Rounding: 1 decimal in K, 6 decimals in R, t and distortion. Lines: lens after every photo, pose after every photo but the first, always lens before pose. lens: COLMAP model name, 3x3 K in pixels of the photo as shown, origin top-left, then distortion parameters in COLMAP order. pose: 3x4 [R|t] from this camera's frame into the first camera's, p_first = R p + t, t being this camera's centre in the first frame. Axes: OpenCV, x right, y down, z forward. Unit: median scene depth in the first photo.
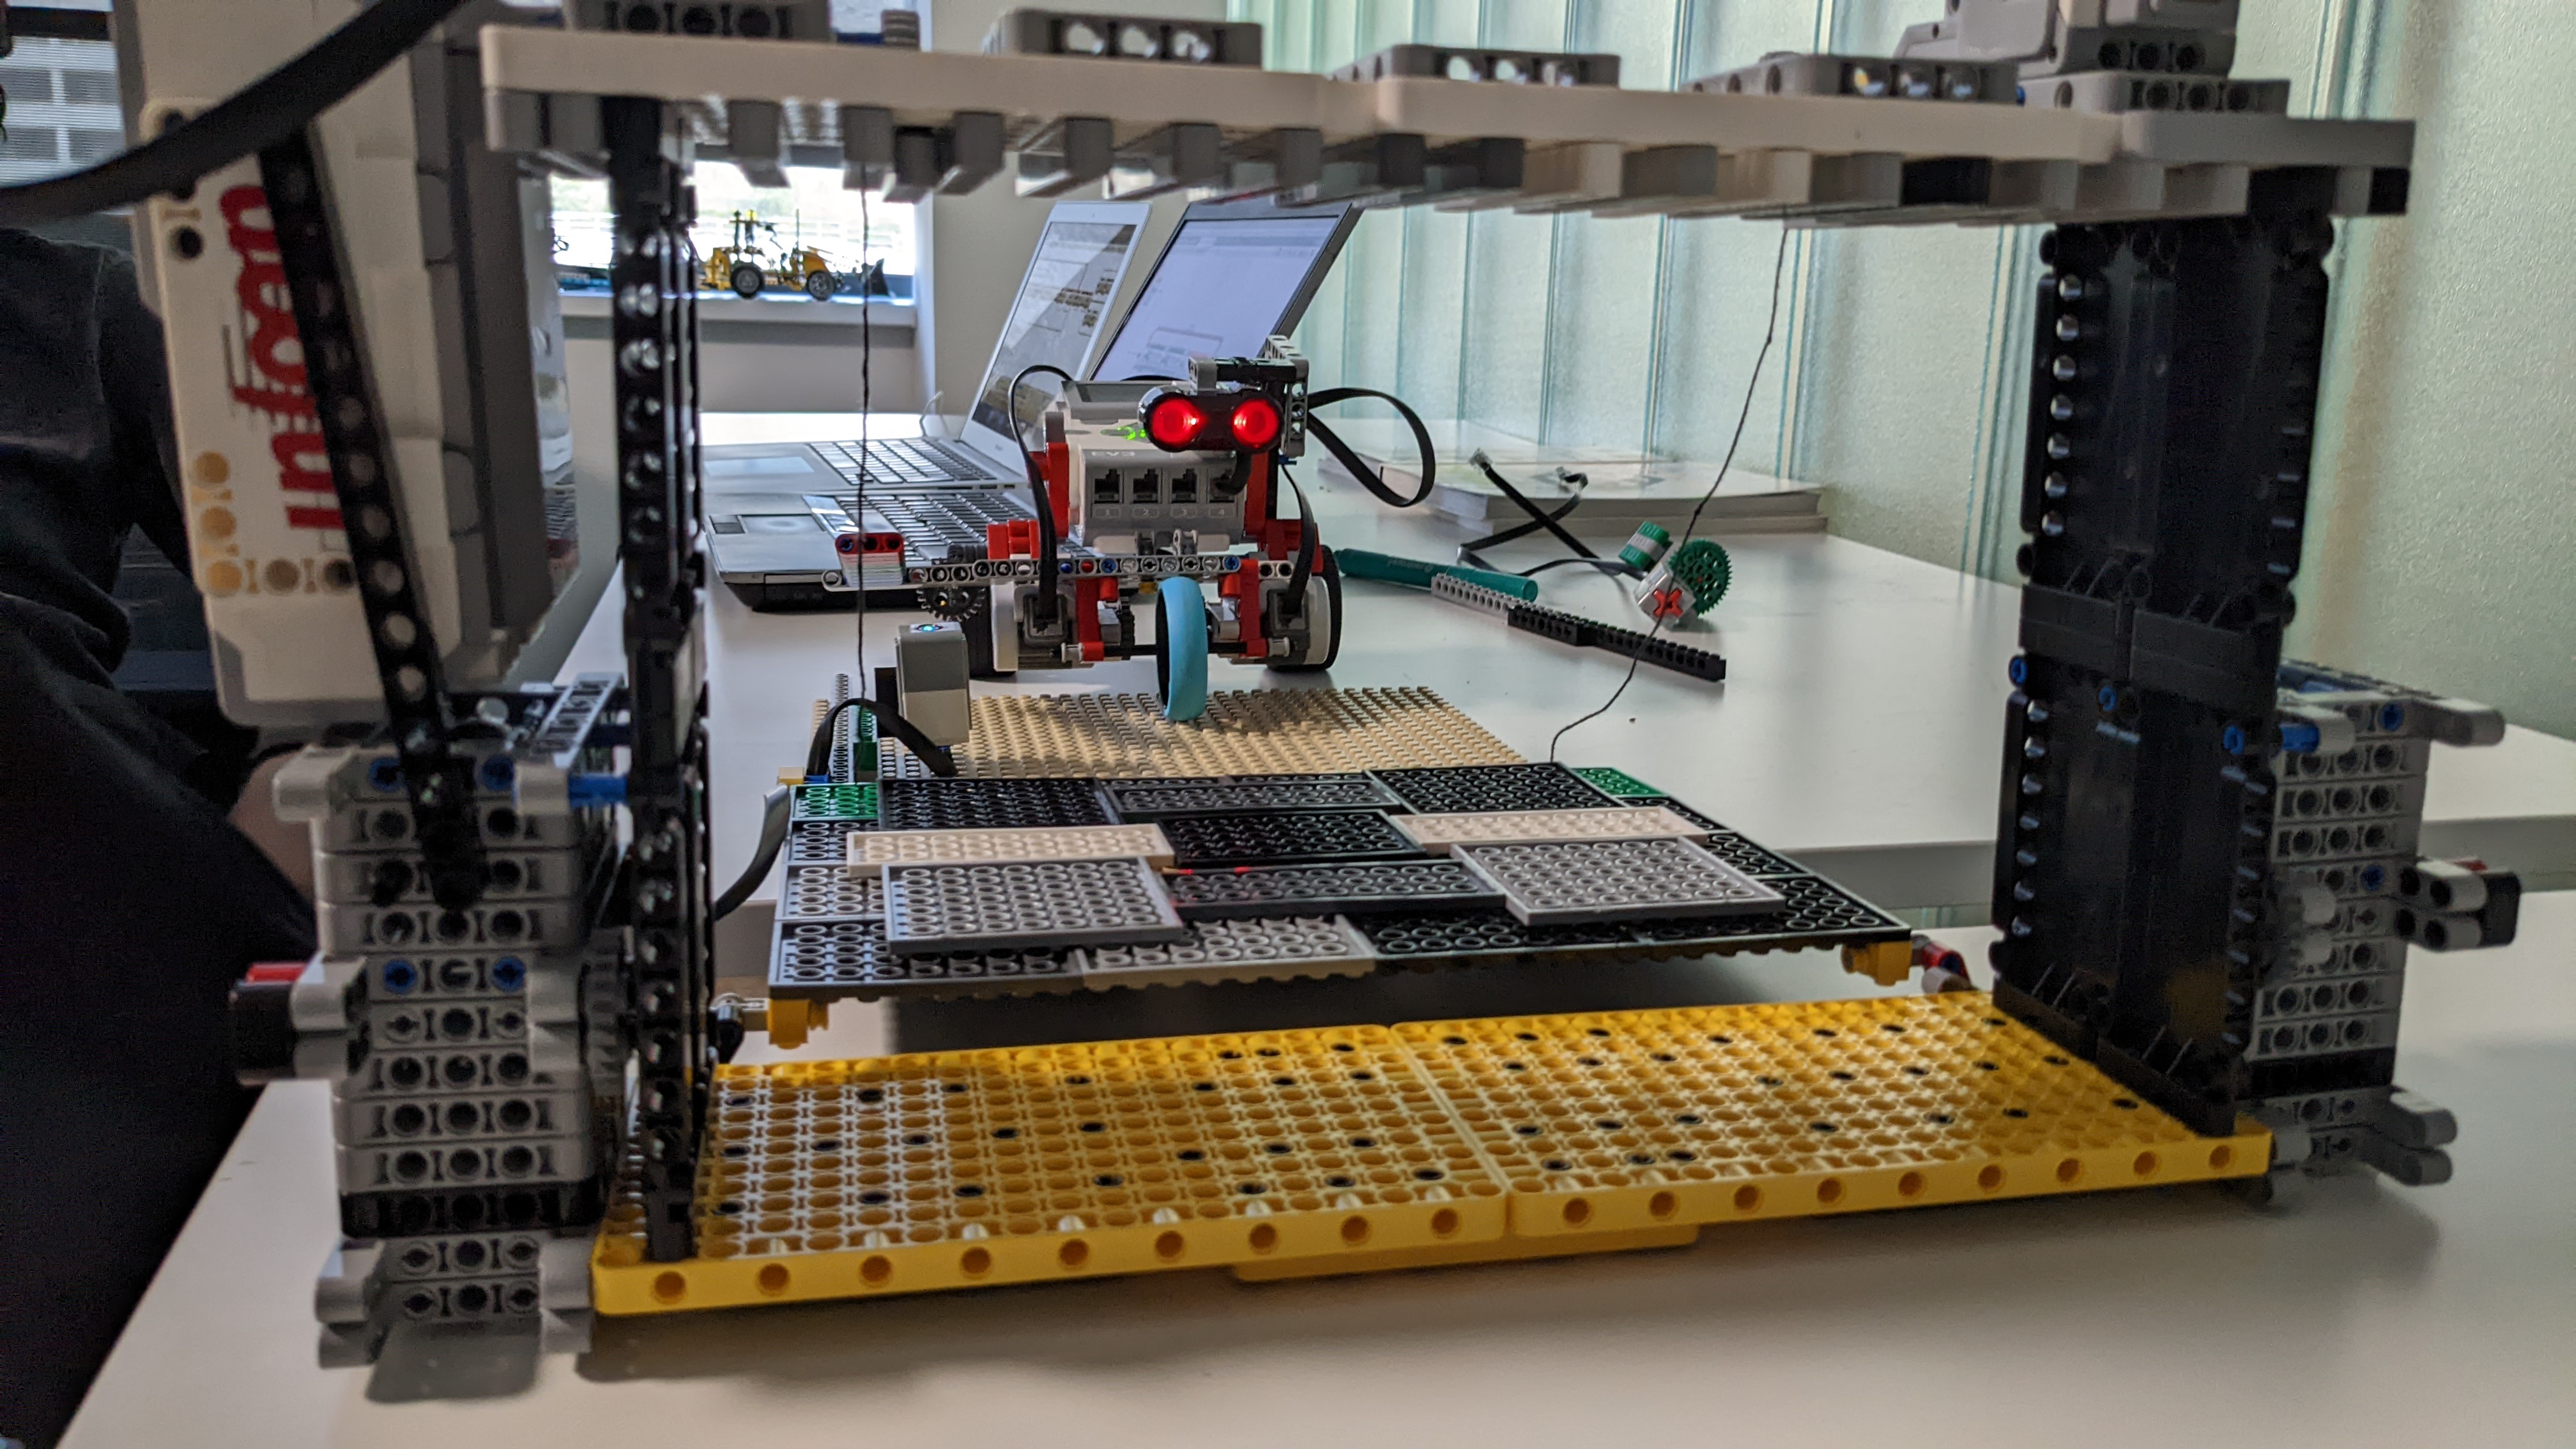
lens RADIAL K [[2068.6, 0, 1313.4], [0, 2068.6, 739.4], [0, 0, 1]] dist [0.041156, -0.060354]
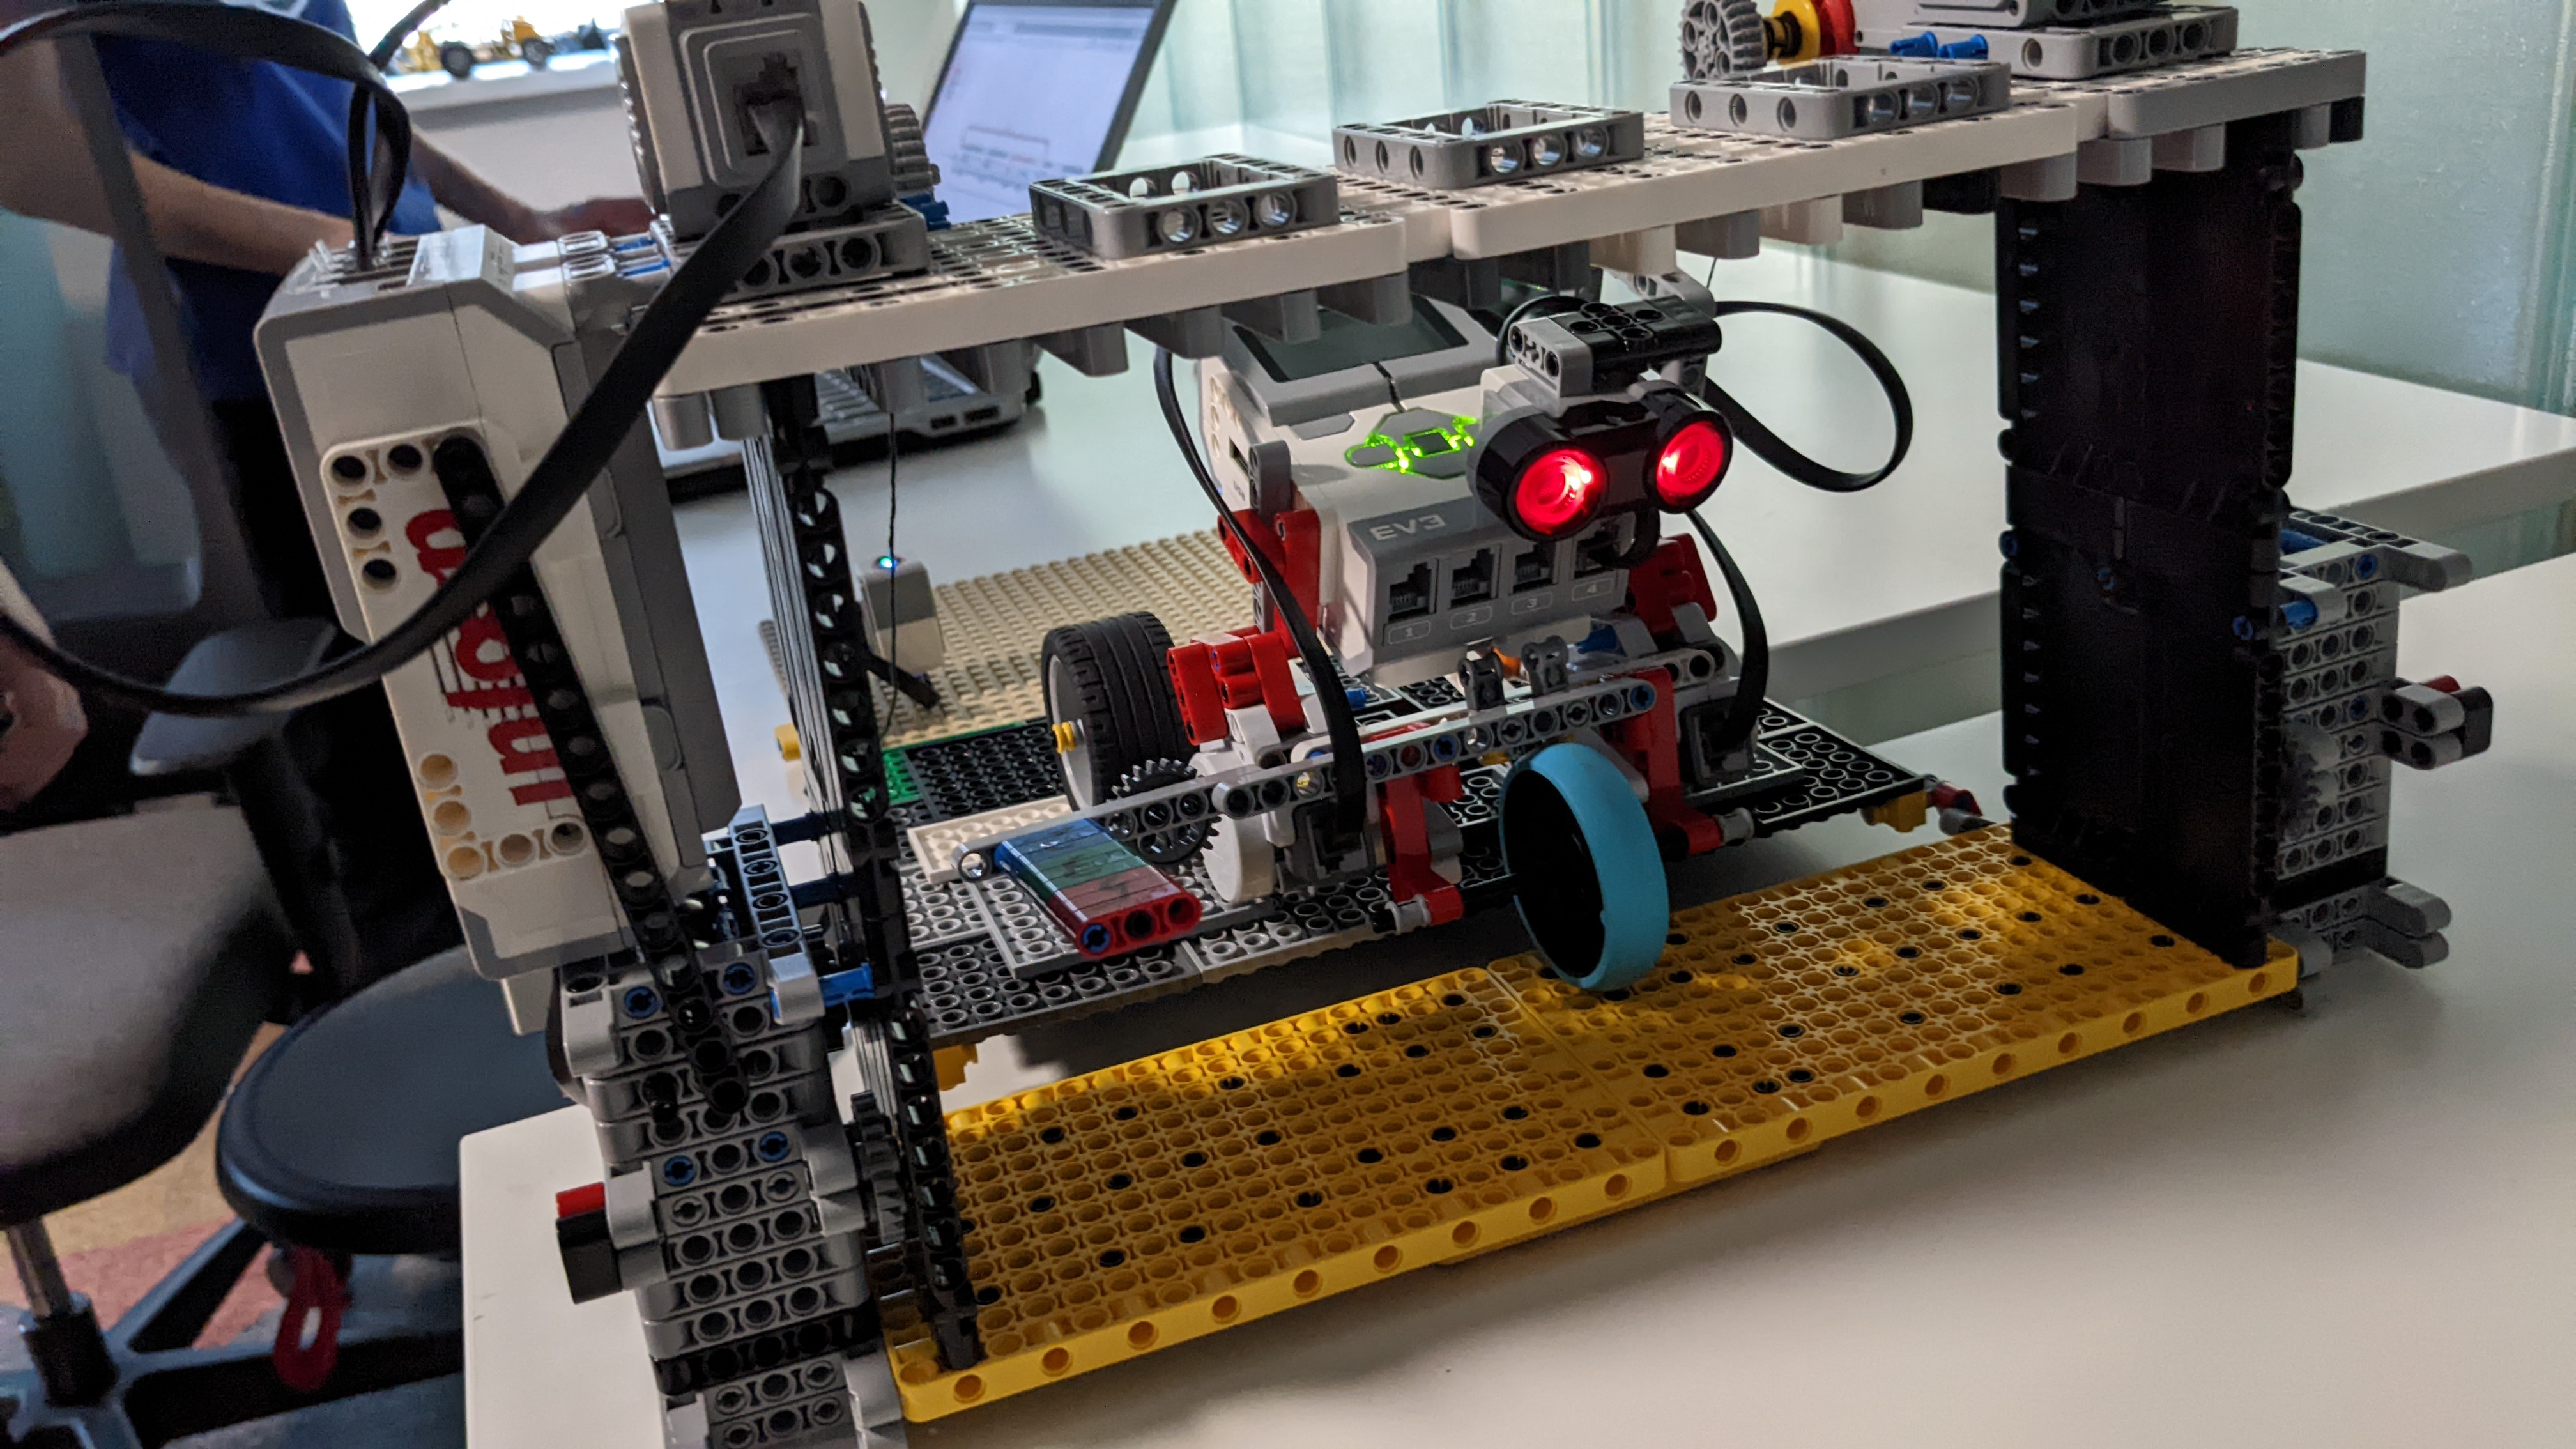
lens RADIAL K [[2068.6, 0, 1273.2], [0, 2068.6, 706.6], [0, 0, 1]] dist [0.041156, -0.060354]
pose [[0.985421, -0.162849, 0.049251, -0.119282], [0.155049, 0.978767, 0.134067, -0.179986], [-0.070038, -0.124477, 0.989748, -0.055503]]
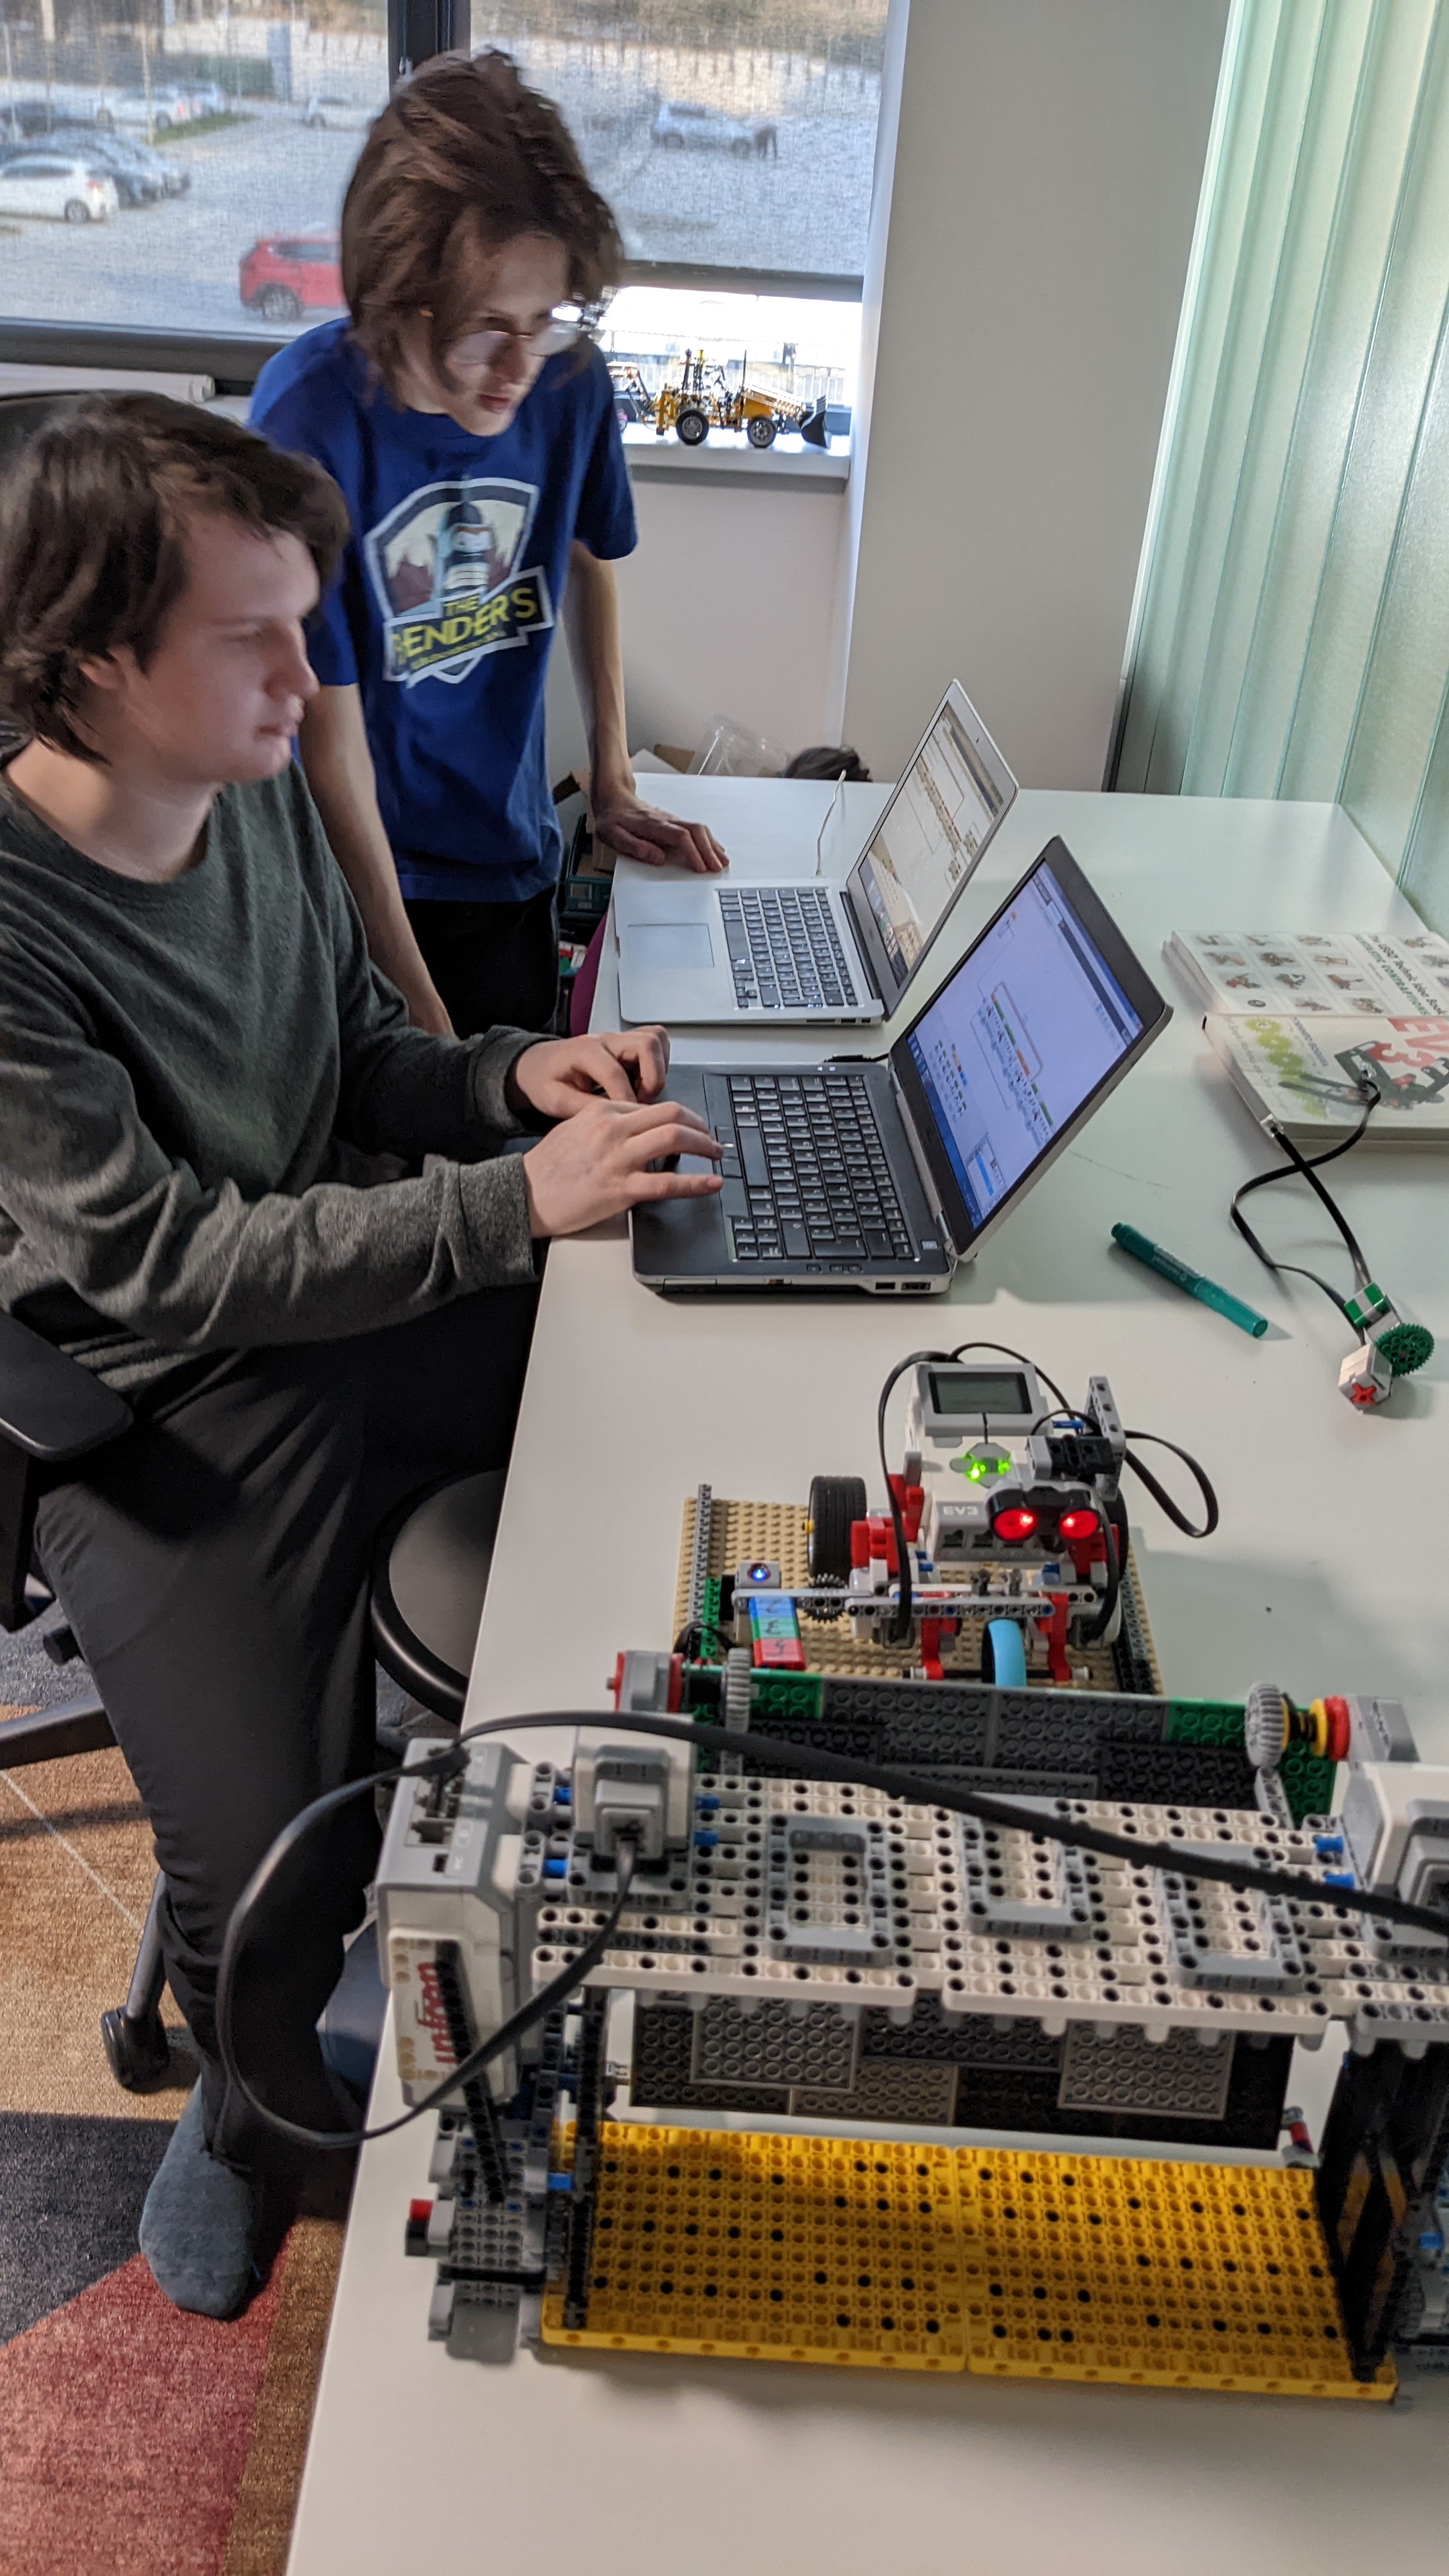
lens RADIAL K [[2068.6, 0, 711.6], [0, 2068.6, 1288.4], [0, 0, 1]] dist [0.041156, -0.060354]
pose [[0.964135, 0.152172, -0.217458, 0.122498], [-0.084769, 0.952955, 0.291018, -1.218506], [0.251512, -0.262147, 0.931676, -0.619820]]
